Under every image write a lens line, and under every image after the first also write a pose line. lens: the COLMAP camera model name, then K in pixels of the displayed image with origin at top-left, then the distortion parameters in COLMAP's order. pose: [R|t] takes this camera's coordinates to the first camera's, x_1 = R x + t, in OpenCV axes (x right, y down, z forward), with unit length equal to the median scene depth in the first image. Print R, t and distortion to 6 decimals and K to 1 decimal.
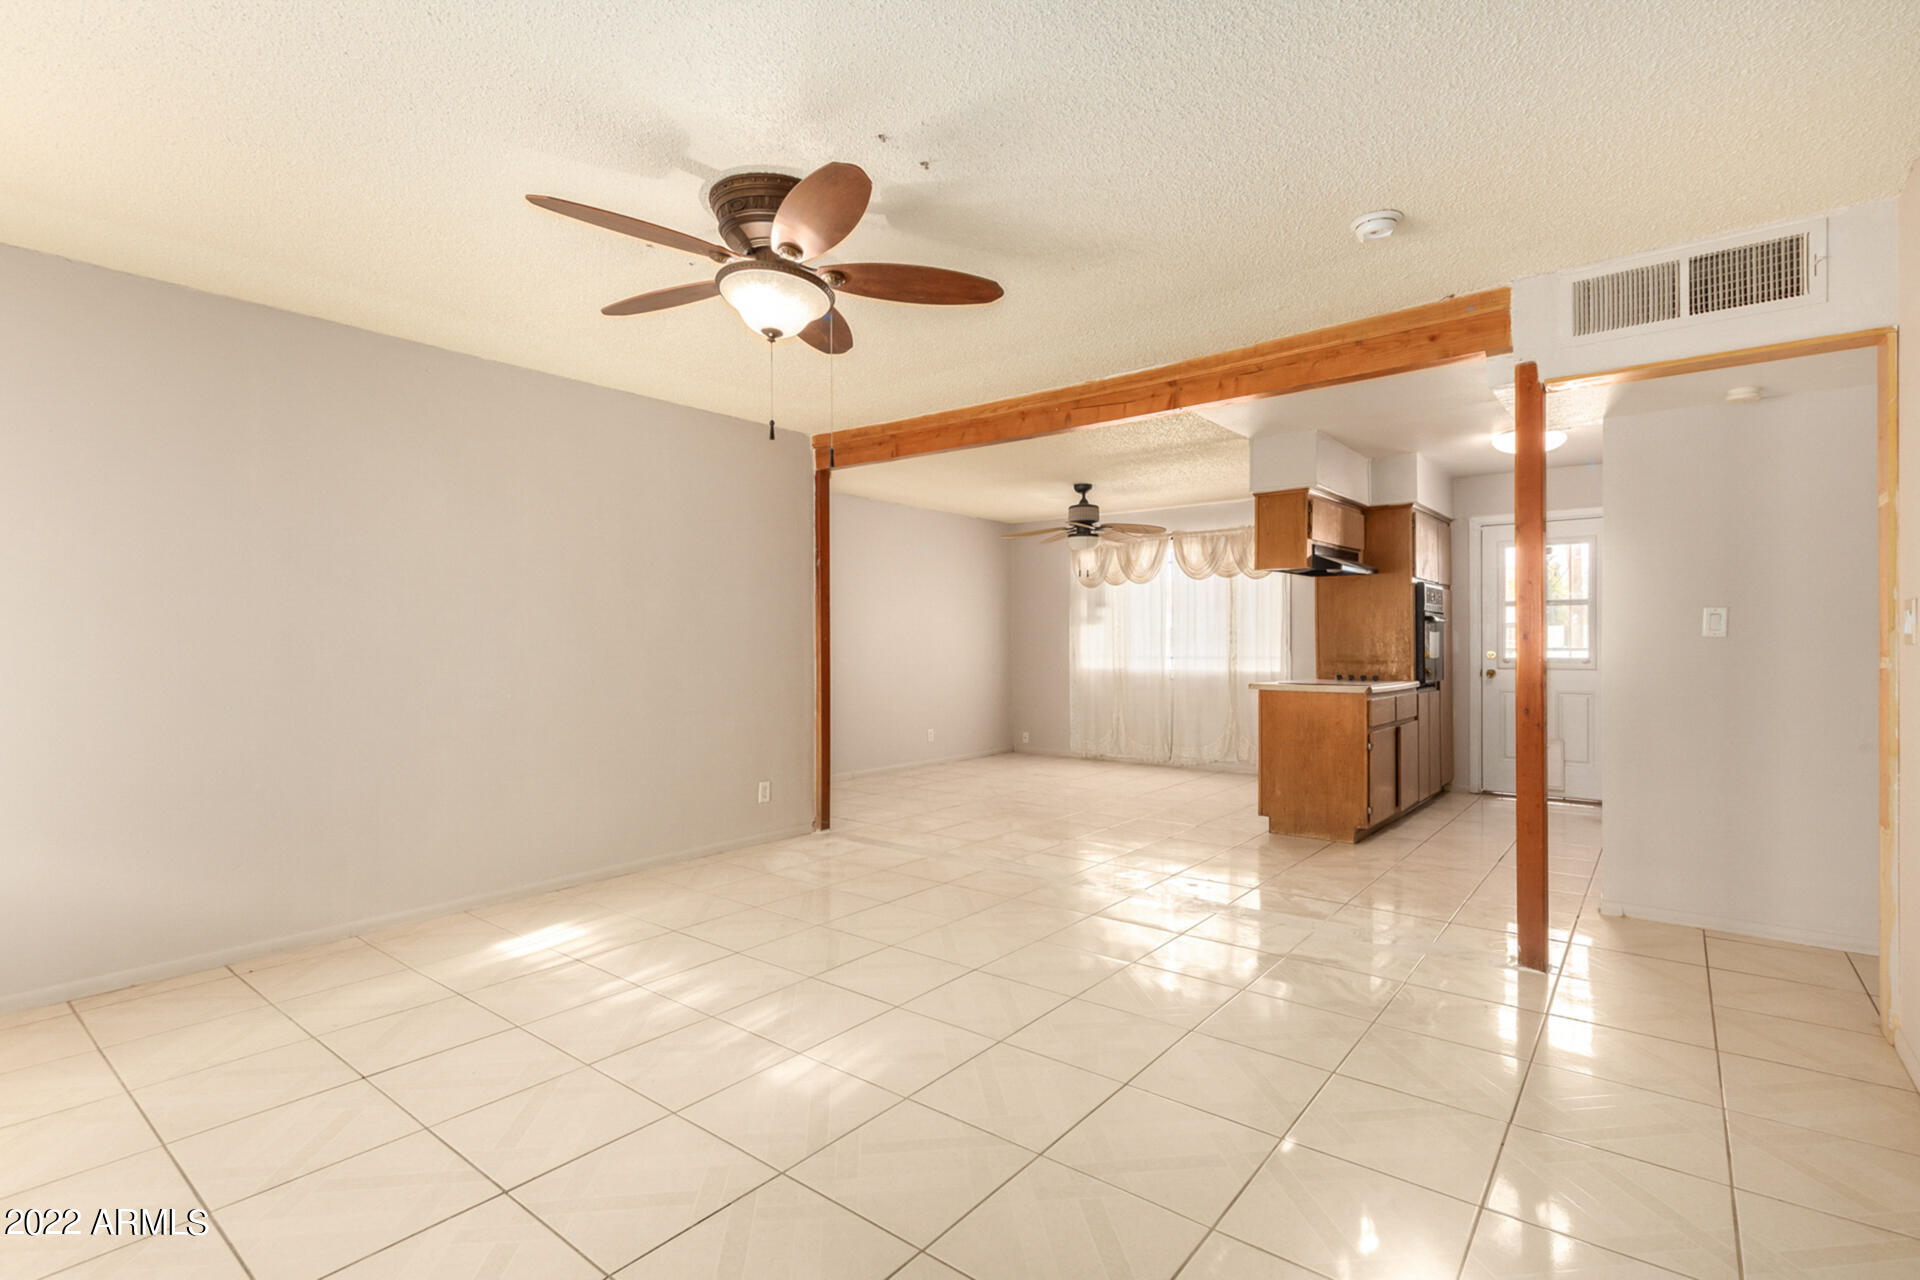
lens RADIAL K [[892.3, 0, 959.8], [0, 892.3, 638.9], [0, 0, 1]] dist [0.010699, -0.001557]
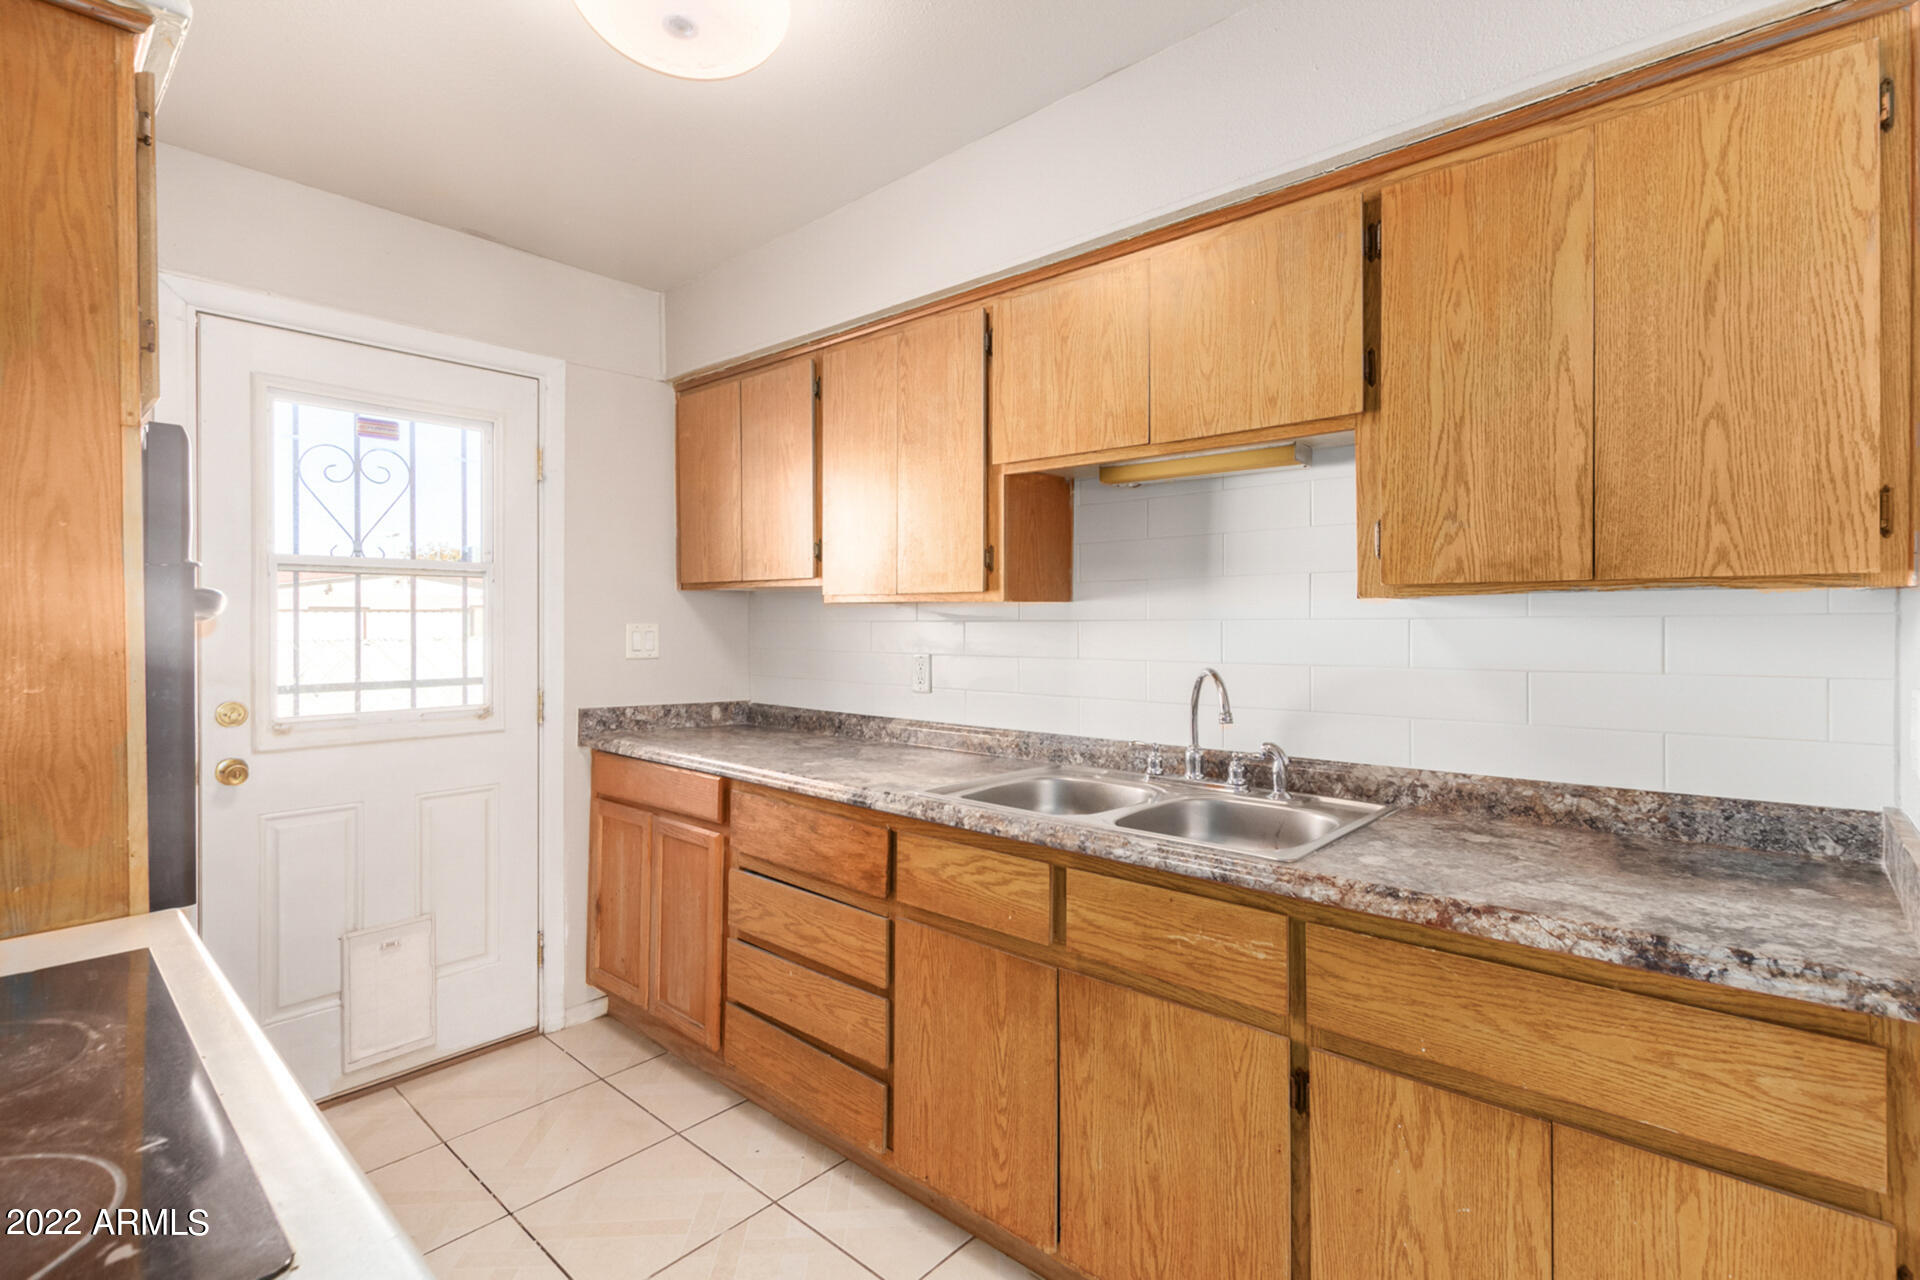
lens RADIAL K [[892.3, 0, 961.5], [0, 892.3, 628.0], [0, 0, 1]] dist [0.010699, -0.001557]
pose [[0.063773, -0.002795, 0.997961, 0.285194], [0.003599, 0.999990, 0.002571, -0.014085], [-0.997958, 0.003427, 0.063782, 0.722442]]
